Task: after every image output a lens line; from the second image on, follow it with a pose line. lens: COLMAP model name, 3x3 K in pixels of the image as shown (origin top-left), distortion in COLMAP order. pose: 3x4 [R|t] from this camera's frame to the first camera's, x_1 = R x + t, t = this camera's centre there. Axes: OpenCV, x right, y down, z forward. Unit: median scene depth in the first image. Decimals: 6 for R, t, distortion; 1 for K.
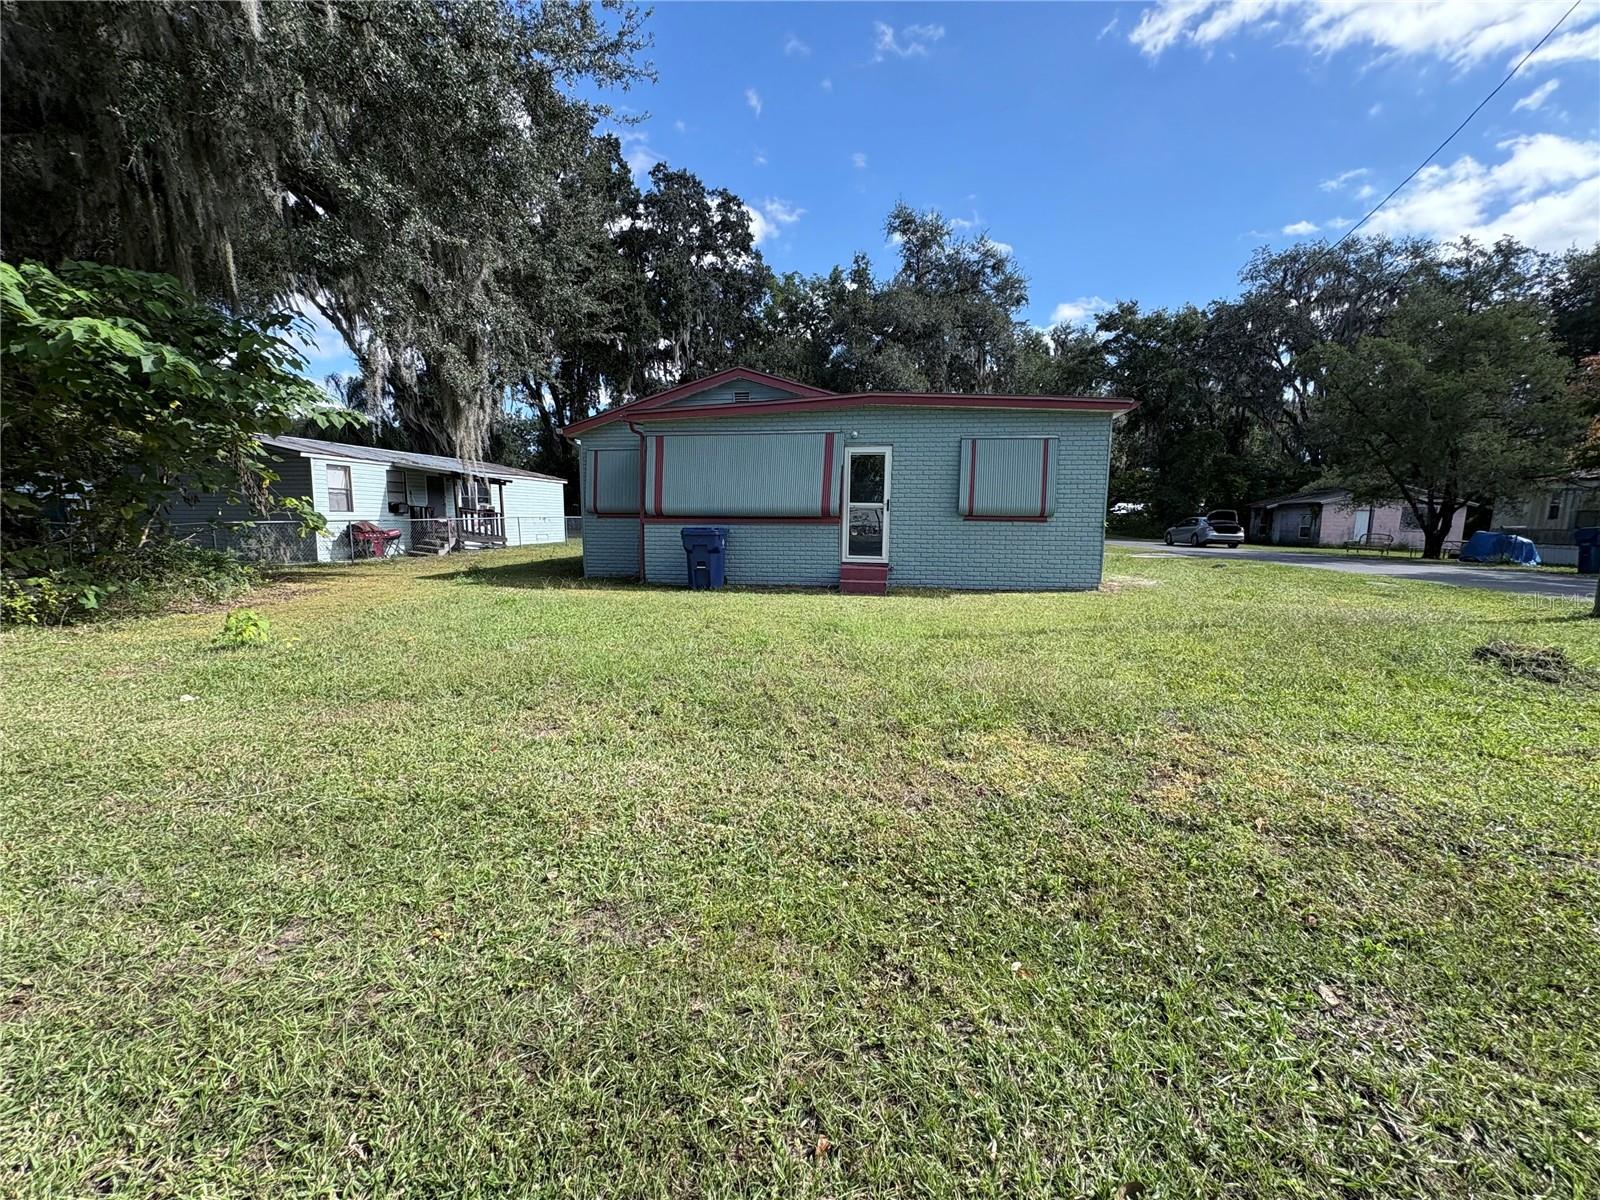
lens RADIAL K [[646.6, 0, 796.1], [0, 646.6, 603.8], [0, 0, 1]] dist [-0.000138, -0.000099]
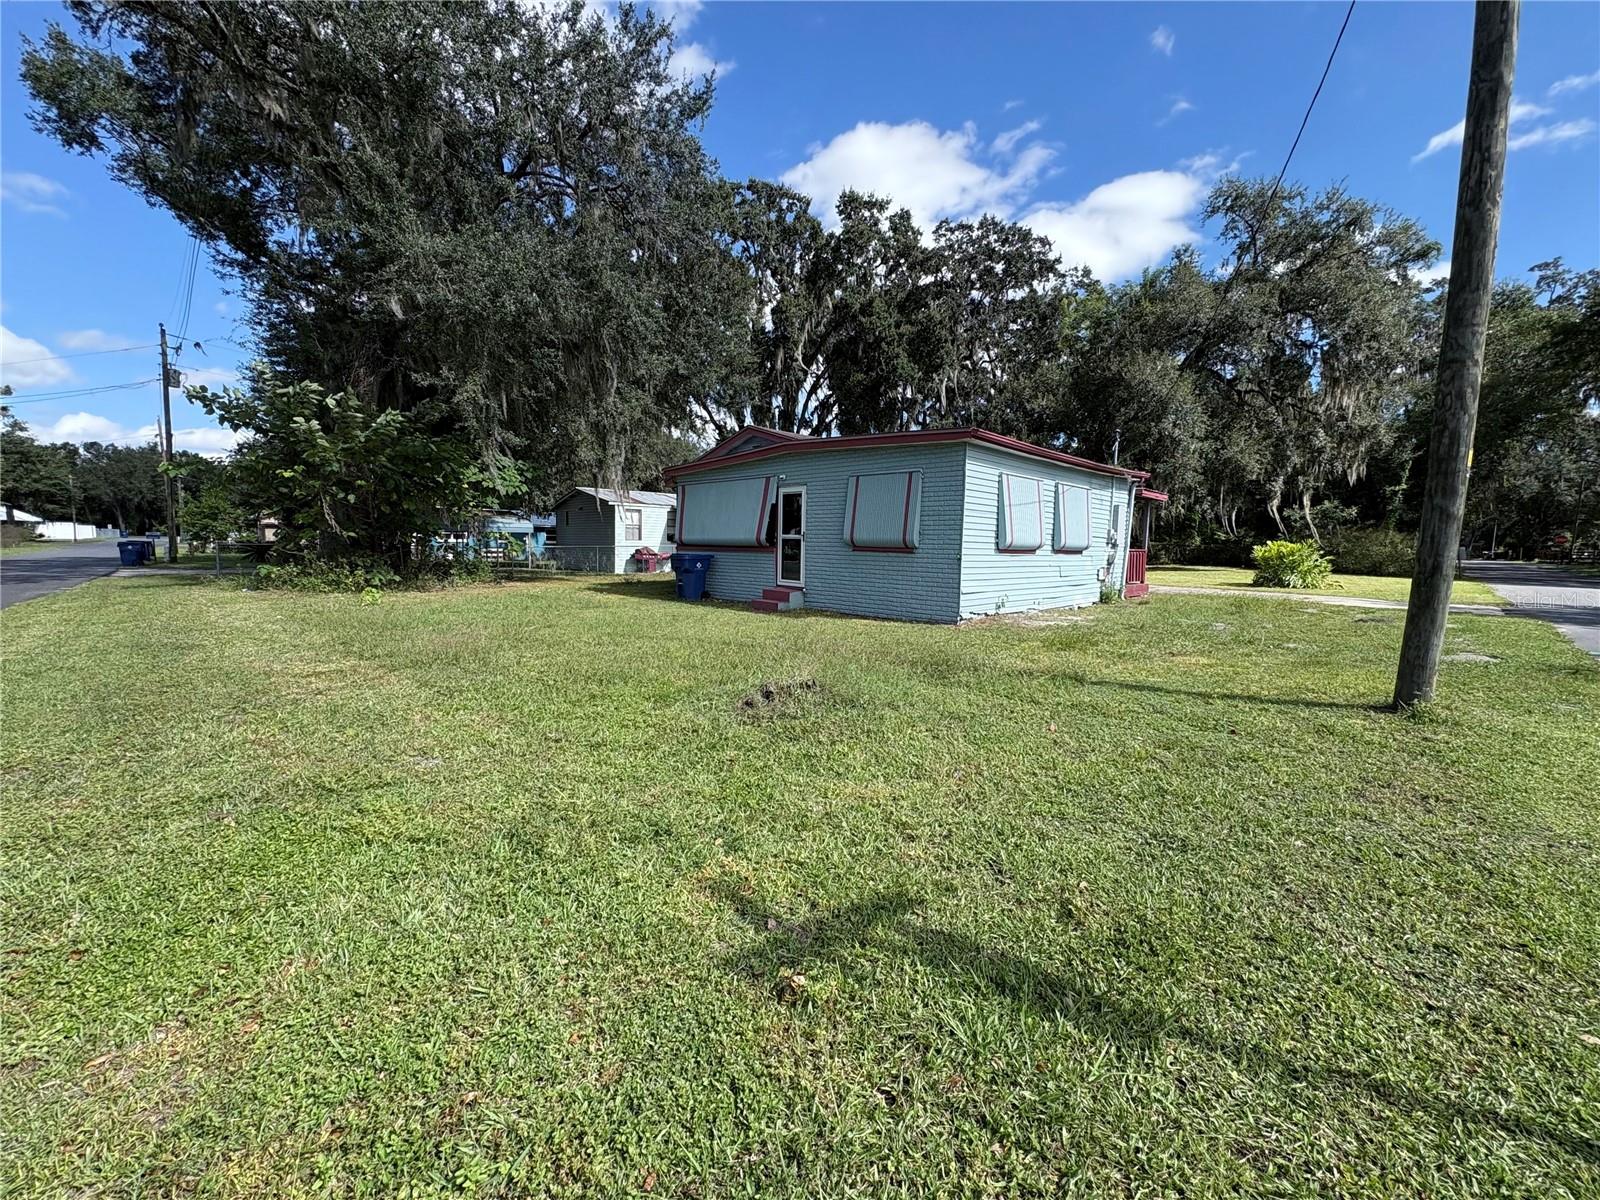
lens RADIAL K [[643.7, 0, 796.3], [0, 643.7, 593.3], [0, 0, 1]] dist [0.000904, 0.000233]
pose [[0.807841, 0.048930, -0.587366, 0.772696], [-0.081913, 0.996198, -0.029672, -0.017809], [0.583681, 0.072083, 0.808777, 0.082003]]
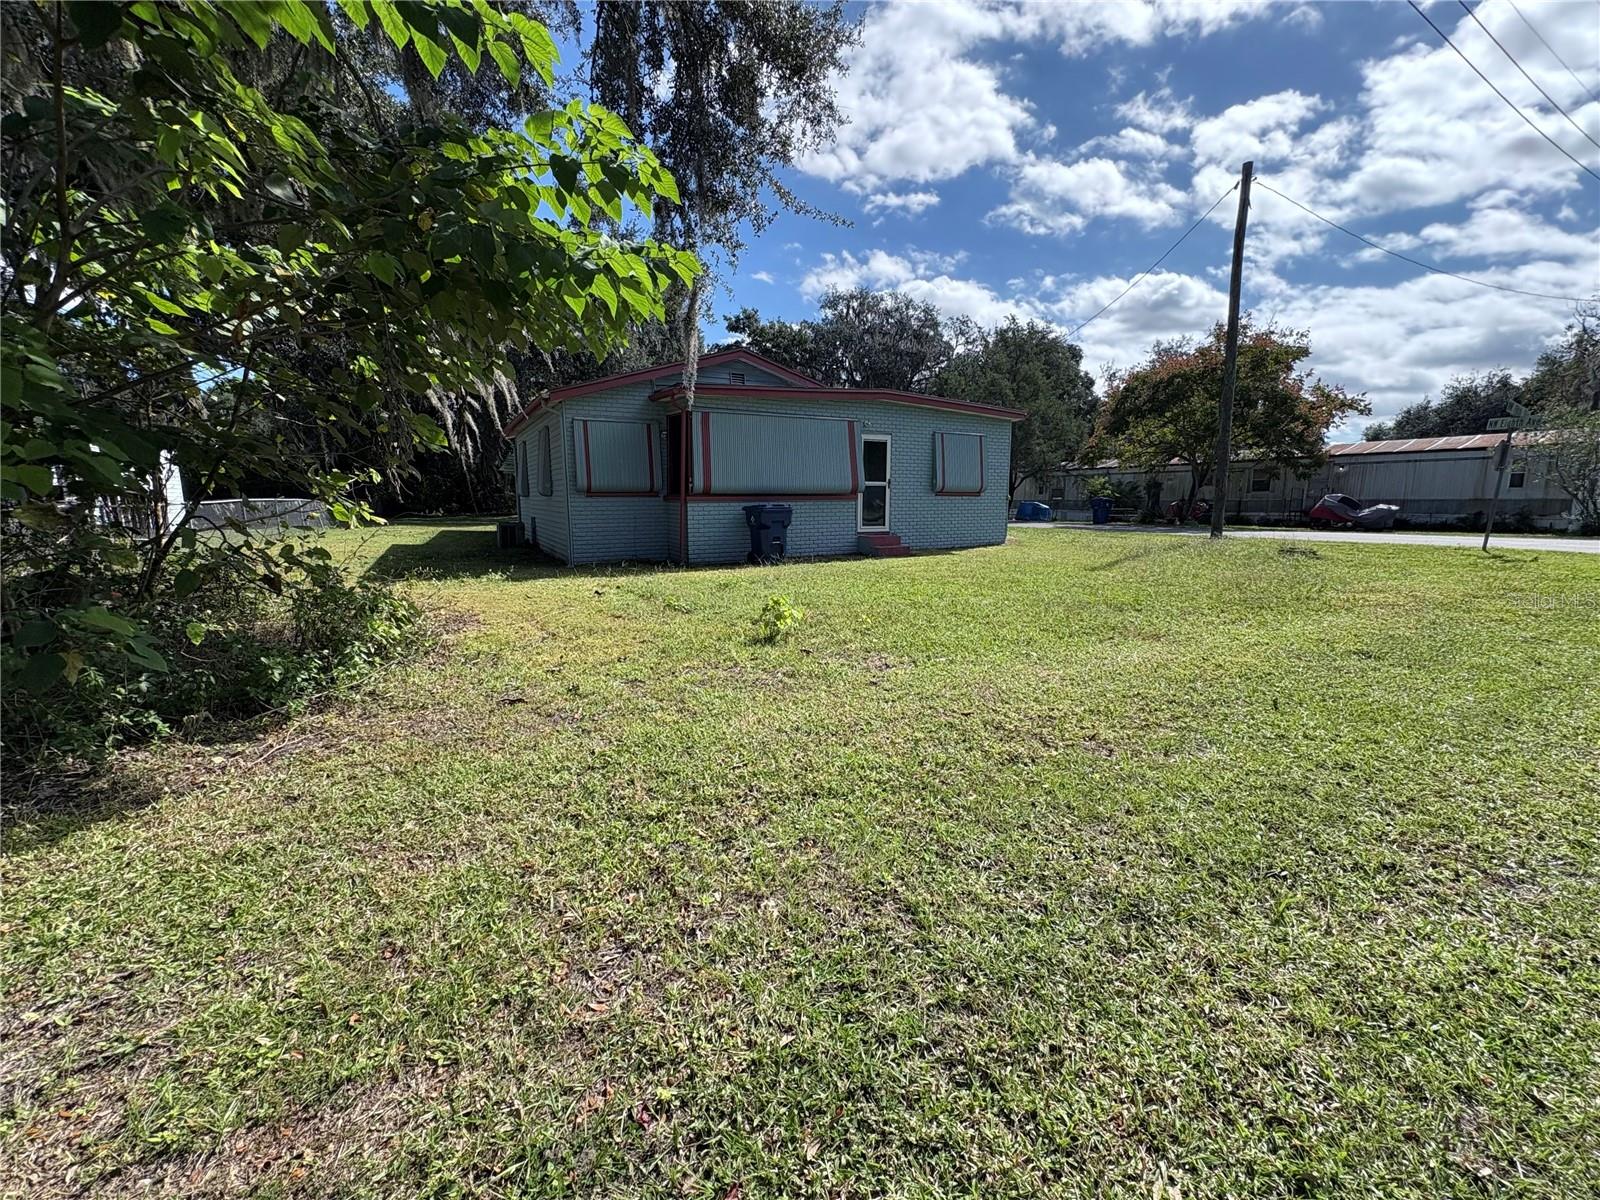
lens RADIAL K [[629.4, 0, 794.8], [0, 629.4, 606.3], [0, 0, 1]] dist [-0.009102, -0.000289]
pose [[0.786227, -0.116973, 0.606766, -0.723265], [0.090606, 0.993130, 0.074054, -0.024480], [-0.611260, -0.003246, 0.791423, 0.158637]]
